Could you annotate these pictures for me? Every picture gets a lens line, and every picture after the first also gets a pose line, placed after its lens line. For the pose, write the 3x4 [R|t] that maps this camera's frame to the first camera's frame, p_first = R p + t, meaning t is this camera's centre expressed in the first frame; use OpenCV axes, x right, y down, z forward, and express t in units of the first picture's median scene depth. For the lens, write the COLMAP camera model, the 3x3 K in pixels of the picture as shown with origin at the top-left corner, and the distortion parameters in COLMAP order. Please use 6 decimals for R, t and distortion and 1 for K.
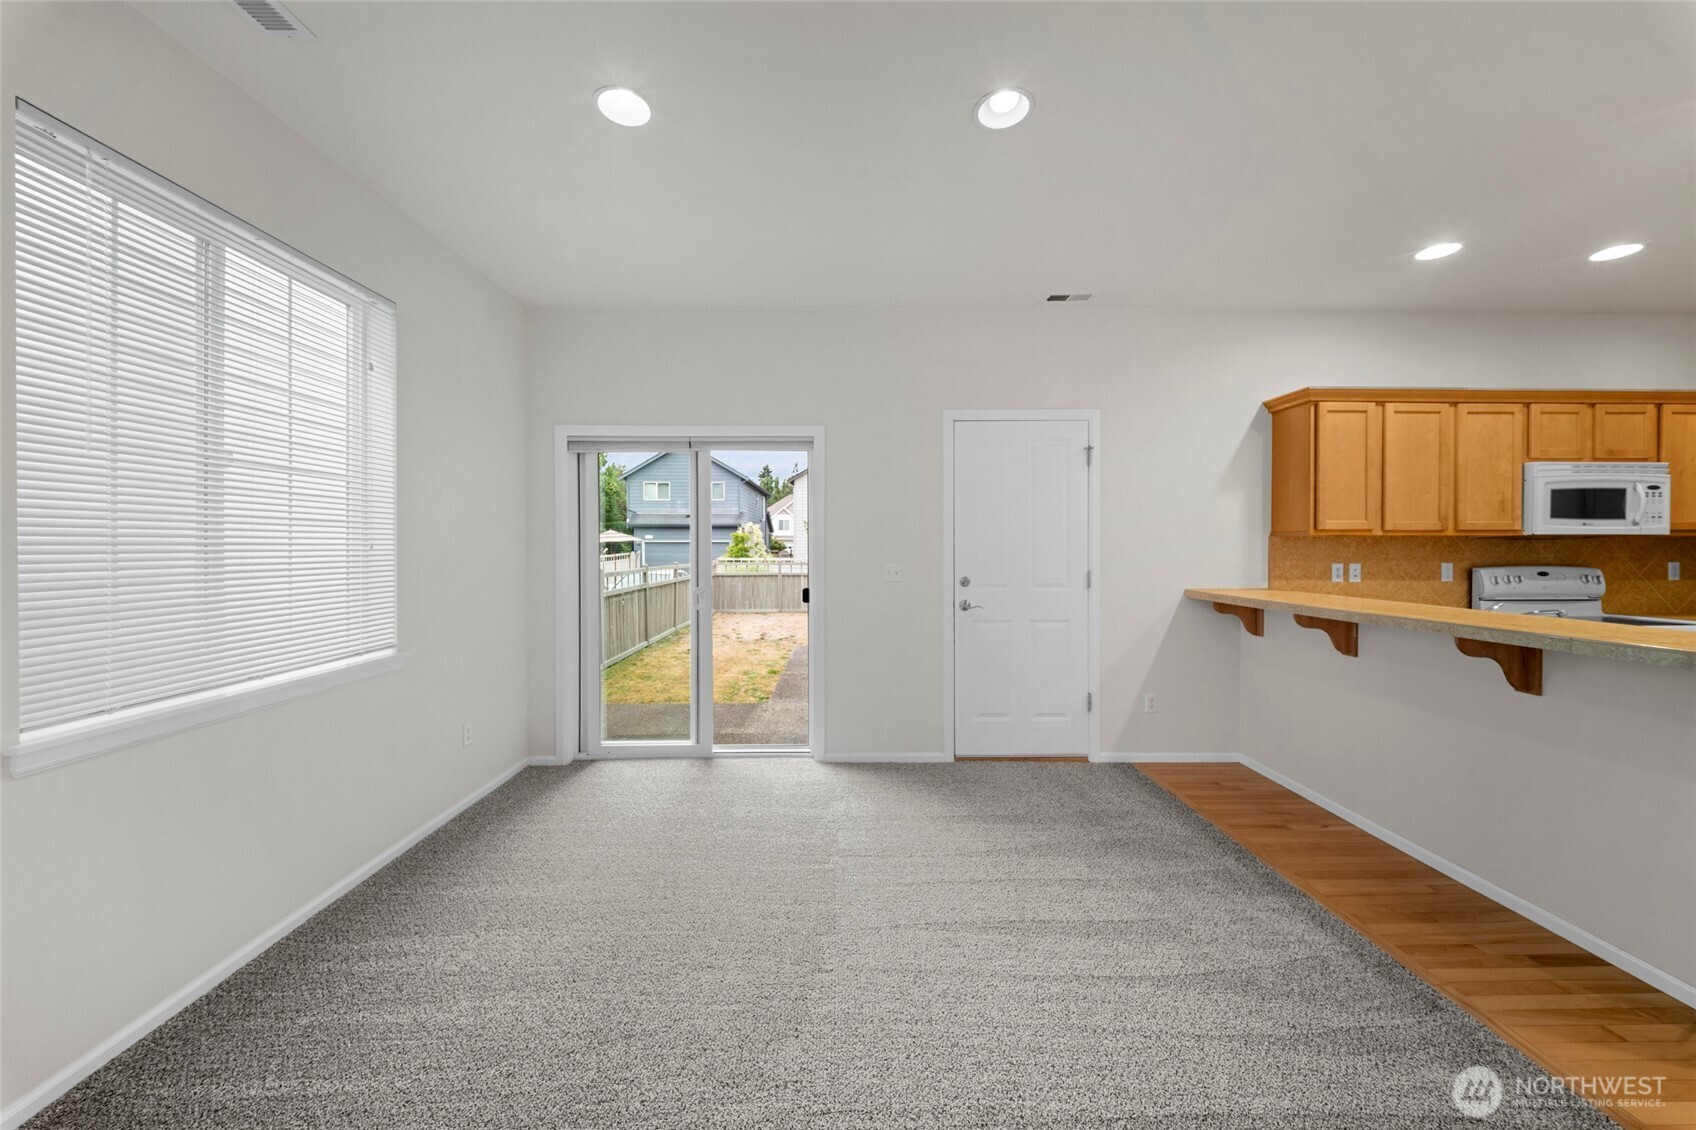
lens RADIAL K [[604.8, 0, 850.9], [0, 604.8, 548.7], [0, 0, 1]] dist [-0.001453, -0.001649]
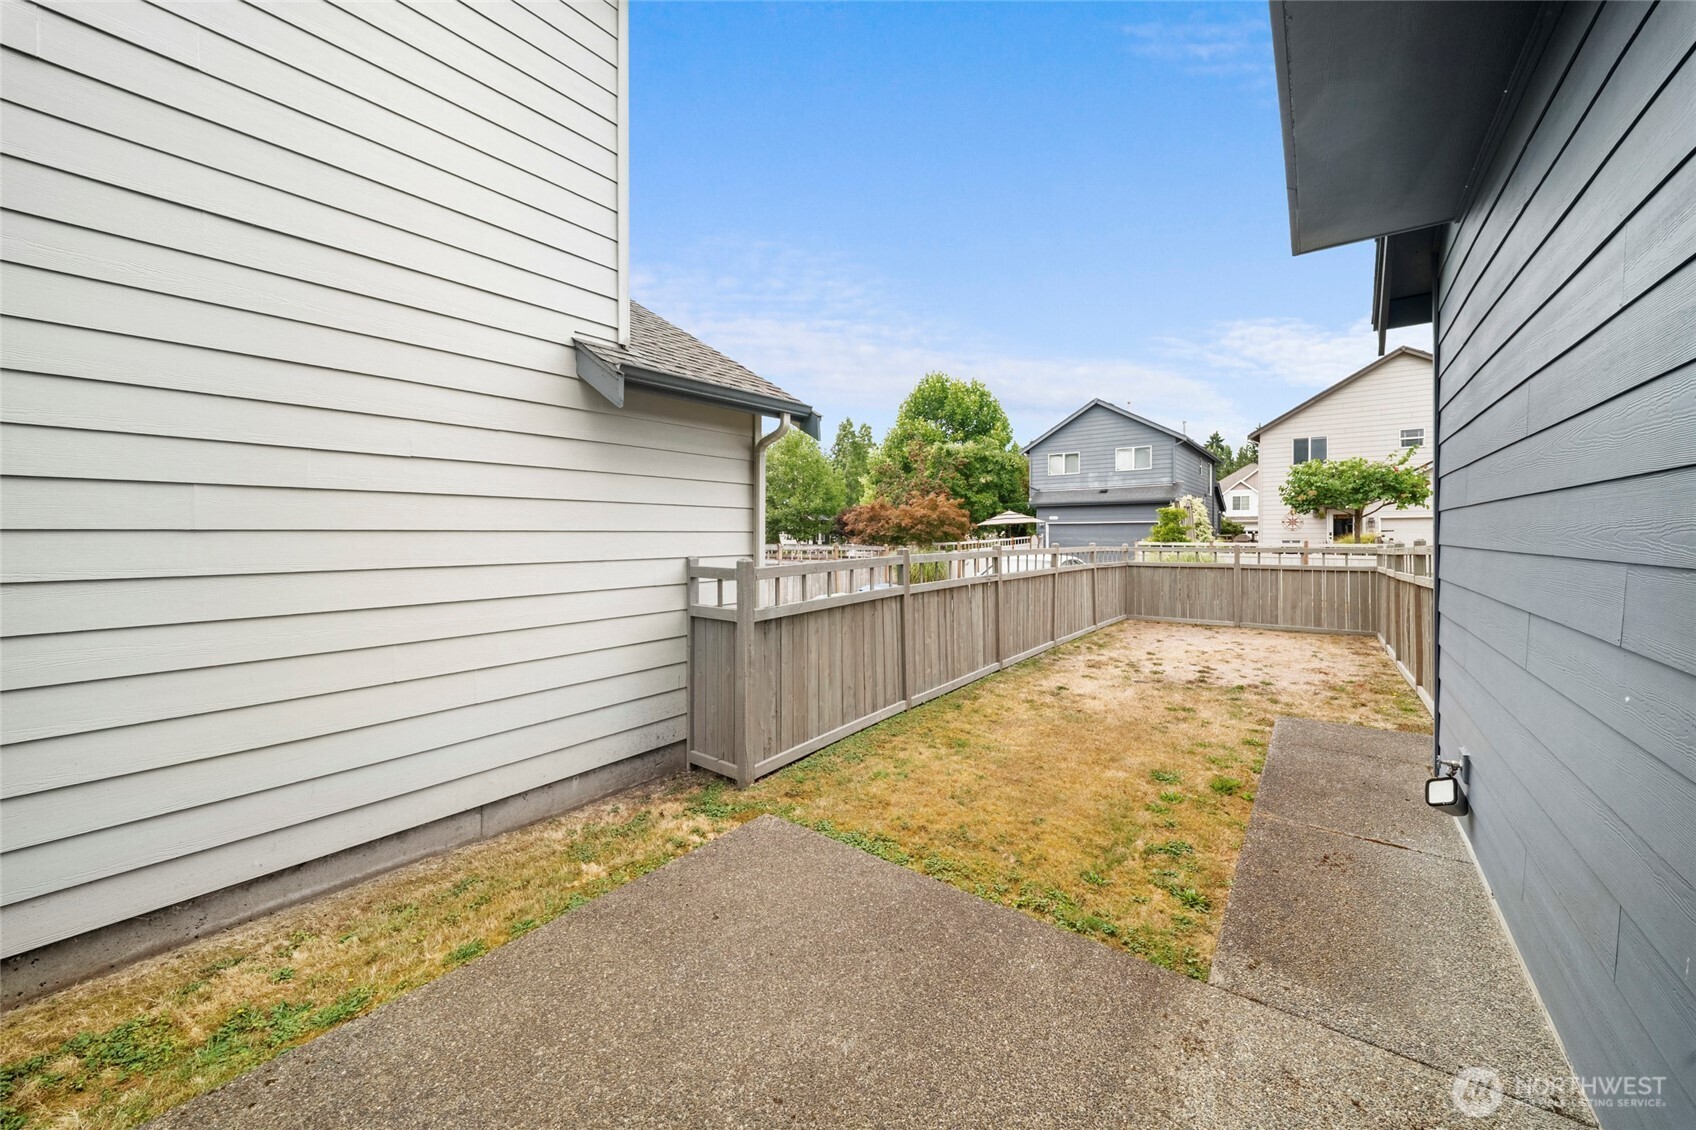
lens RADIAL K [[604.8, 0, 841.7], [0, 604.8, 537.4], [0, 0, 1]] dist [-0.001453, -0.001649]
pose [[0.769634, 0.001832, -0.638483, -0.153237], [-0.000866, 0.999998, 0.001825, 0.050208], [0.638485, -0.000852, 0.769634, 1.175343]]
